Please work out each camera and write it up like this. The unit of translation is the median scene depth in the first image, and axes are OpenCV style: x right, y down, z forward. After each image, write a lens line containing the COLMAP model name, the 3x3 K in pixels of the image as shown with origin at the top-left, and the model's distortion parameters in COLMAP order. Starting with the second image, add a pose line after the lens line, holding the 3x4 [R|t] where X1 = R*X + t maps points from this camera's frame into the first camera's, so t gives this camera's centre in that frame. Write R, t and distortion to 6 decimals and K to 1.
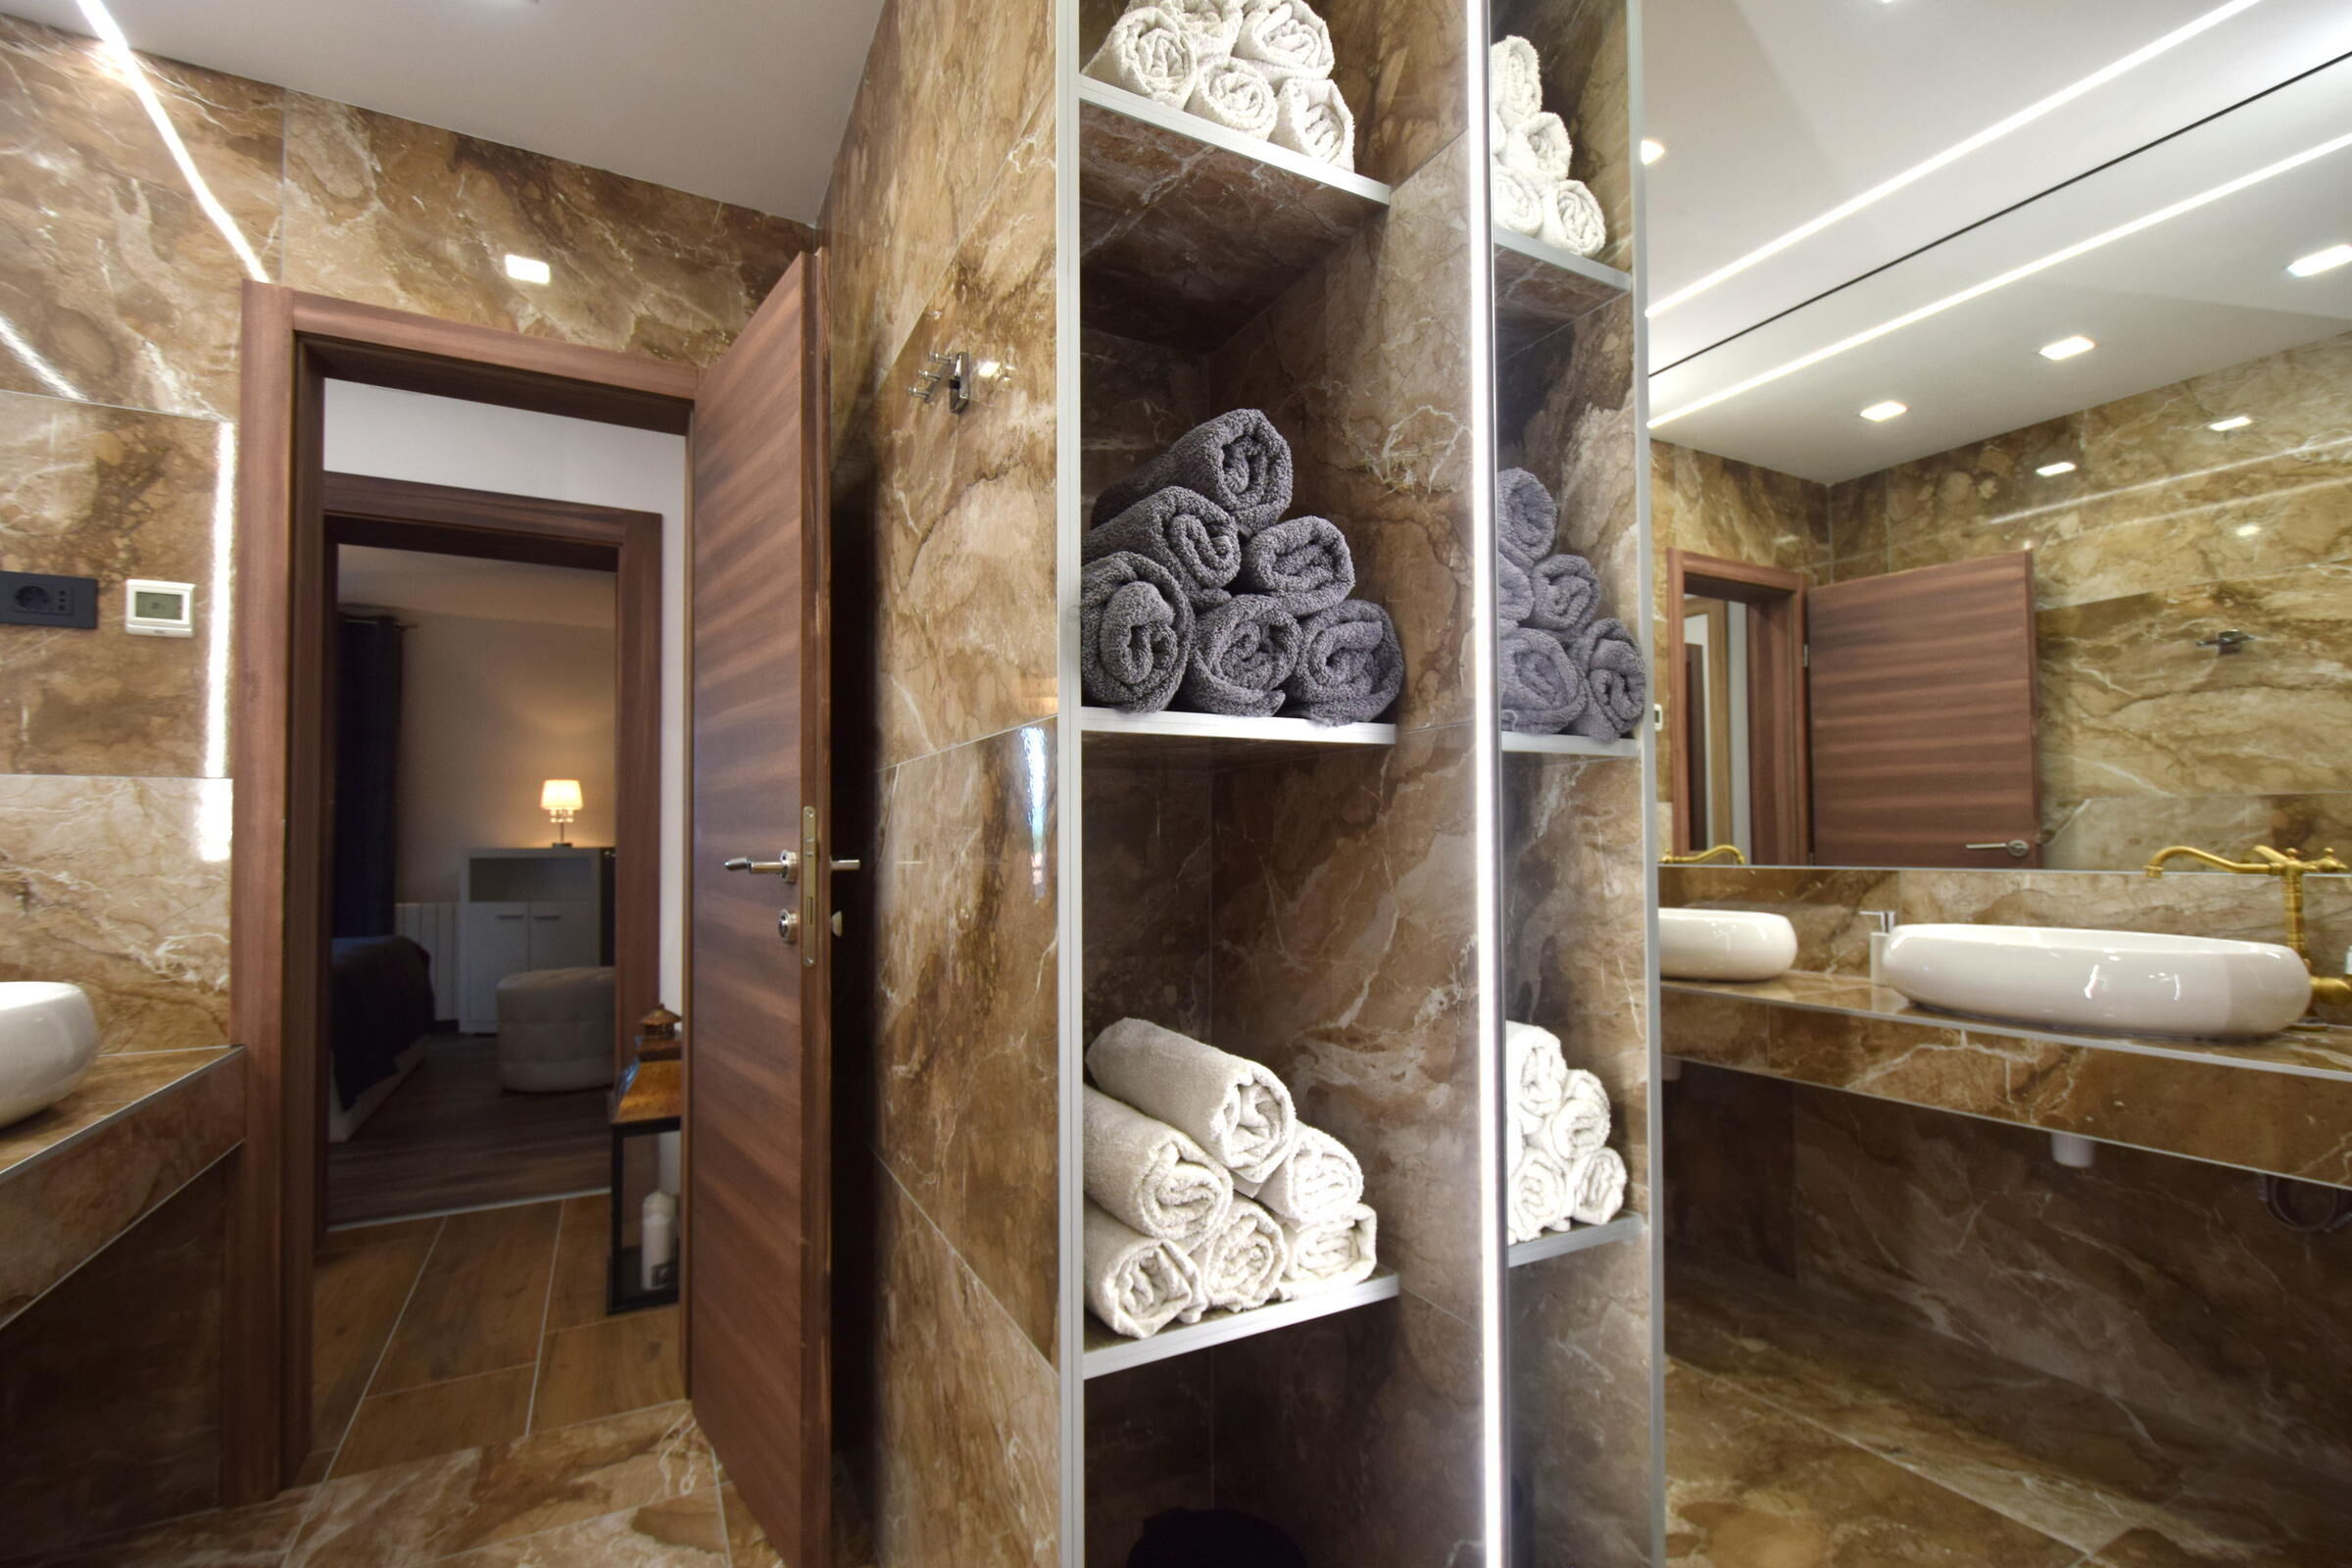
lens RADIAL K [[1032.6, 0, 1226.8], [0, 1032.6, 804.3], [0, 0, 1]] dist [-0.008130, -0.000236]
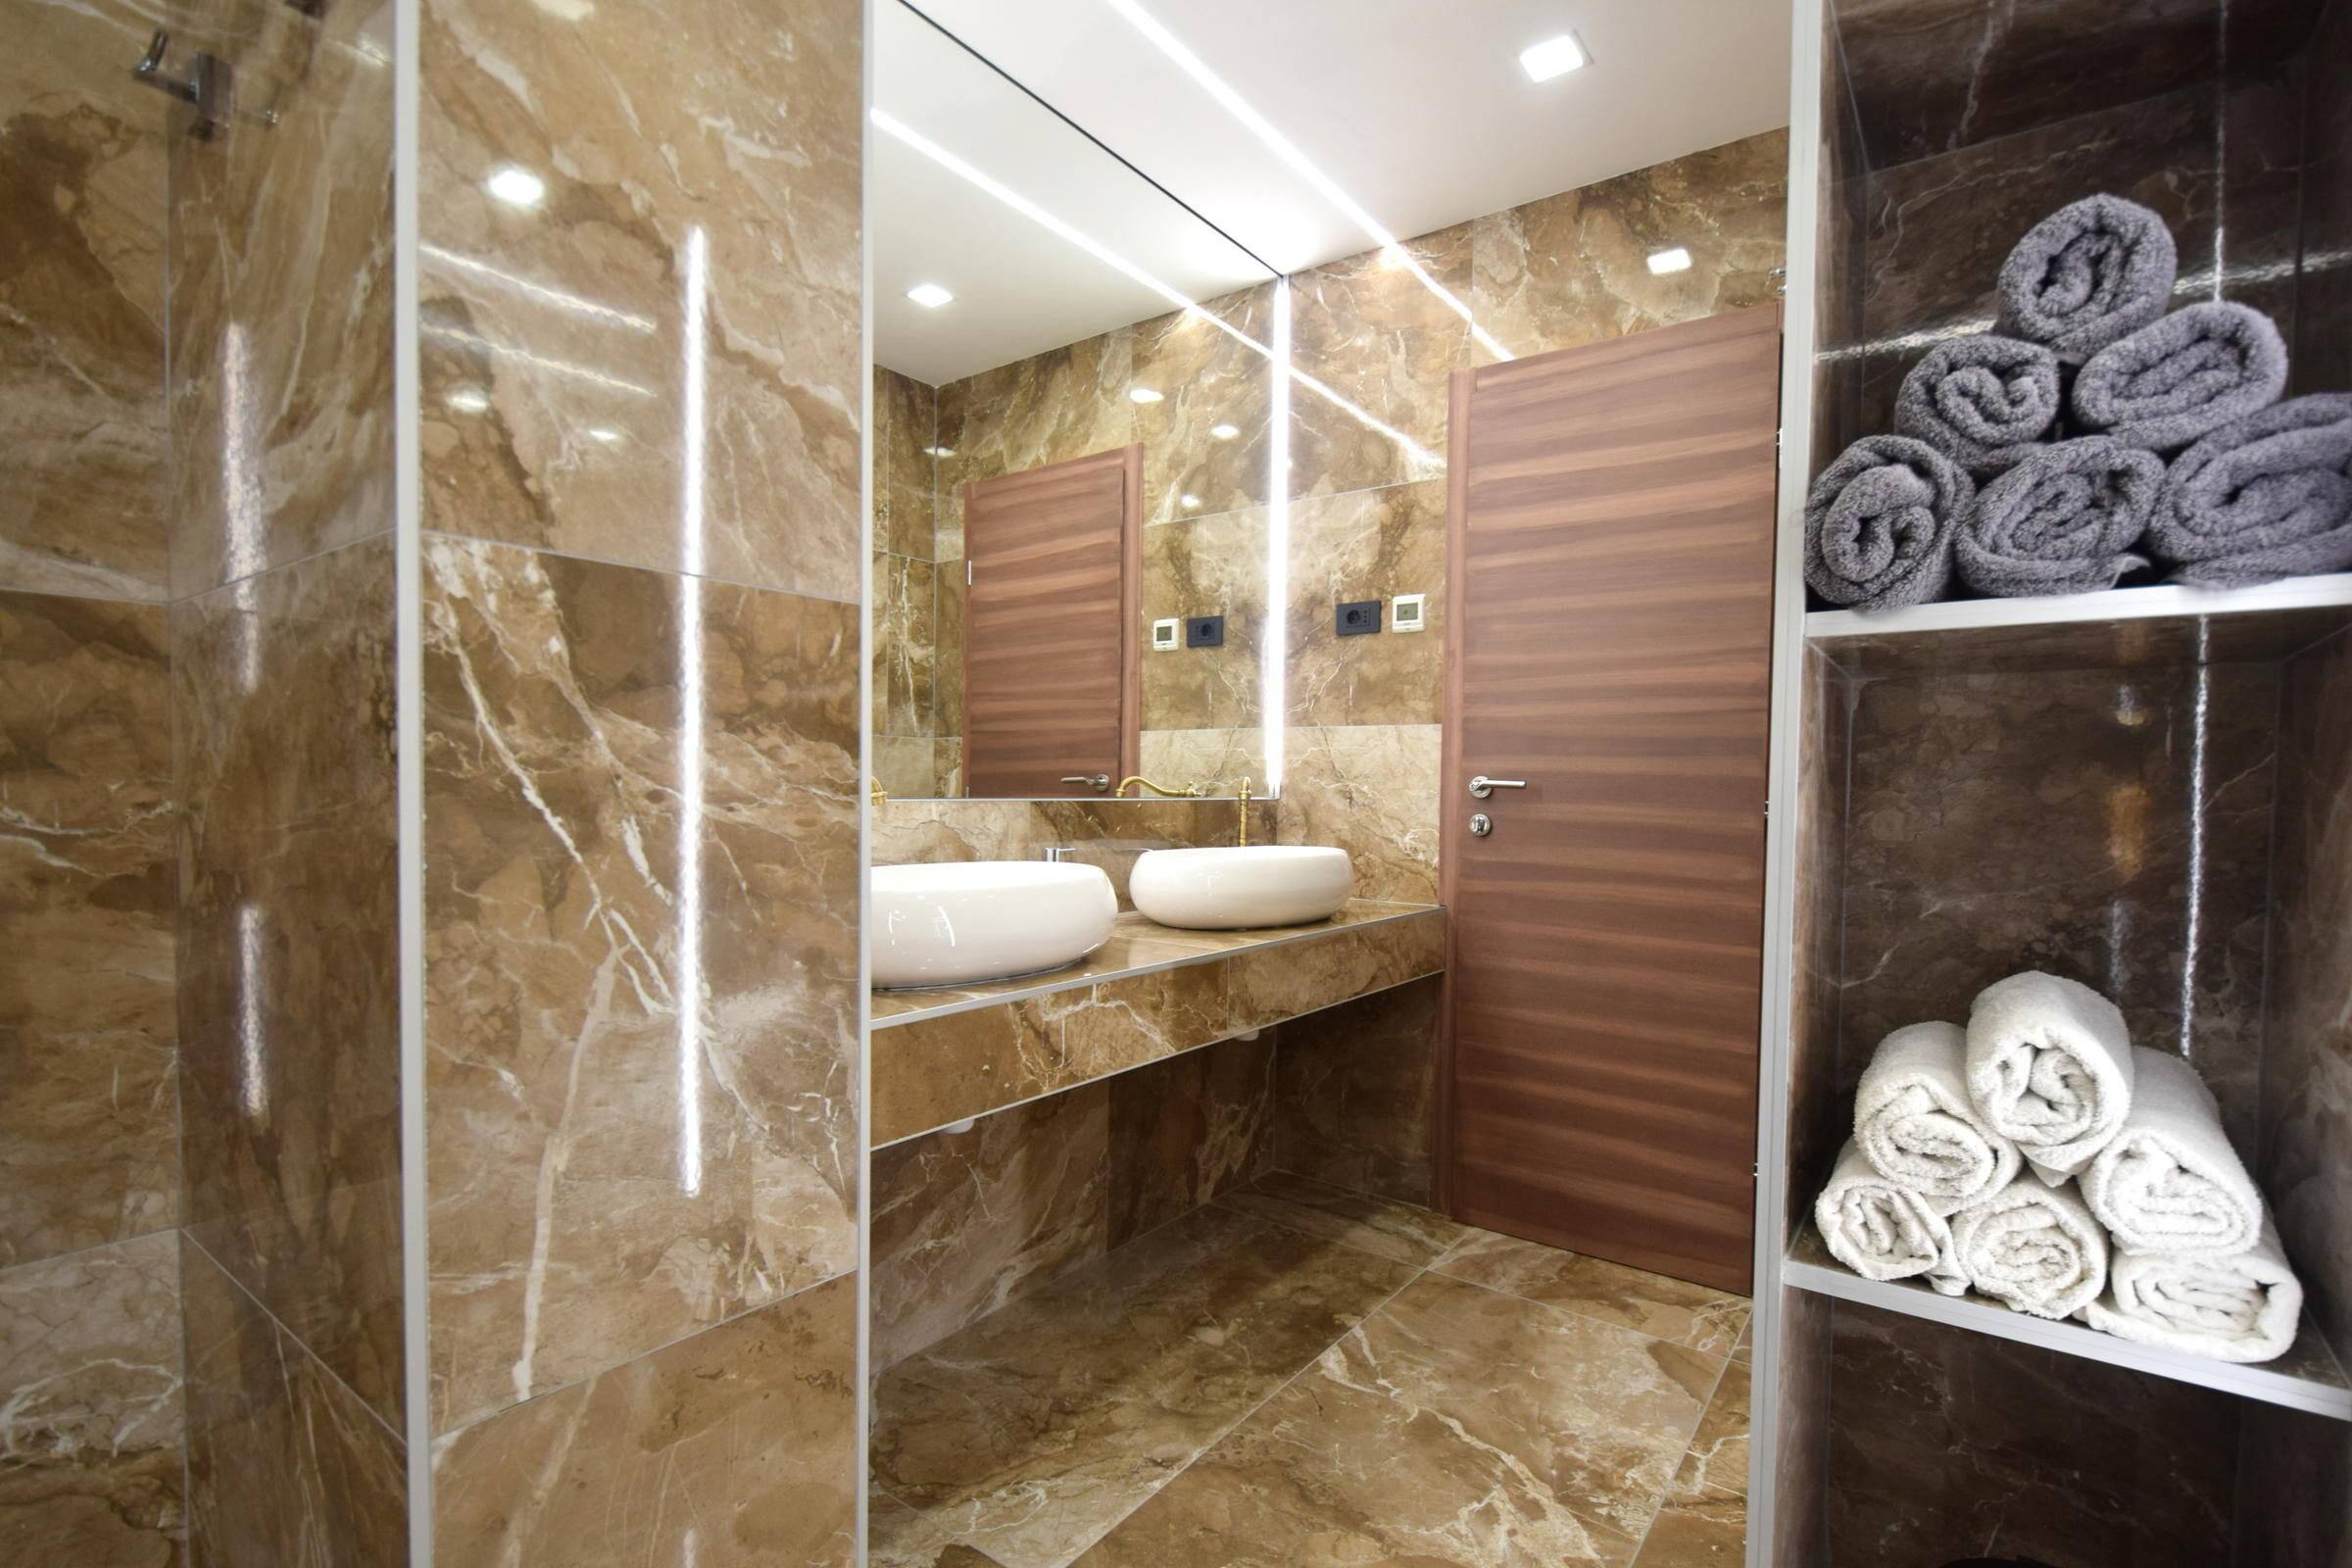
lens RADIAL K [[1029.1, 0, 1176.0], [0, 1029.1, 784.0], [0, 0, 1]] dist [-0.001043, -0.006679]
pose [[0.439844, 0.016868, -0.897916, 0.190888], [0.020115, 0.999388, 0.028628, 0.010961], [0.897849, -0.030654, 0.439236, 0.013719]]
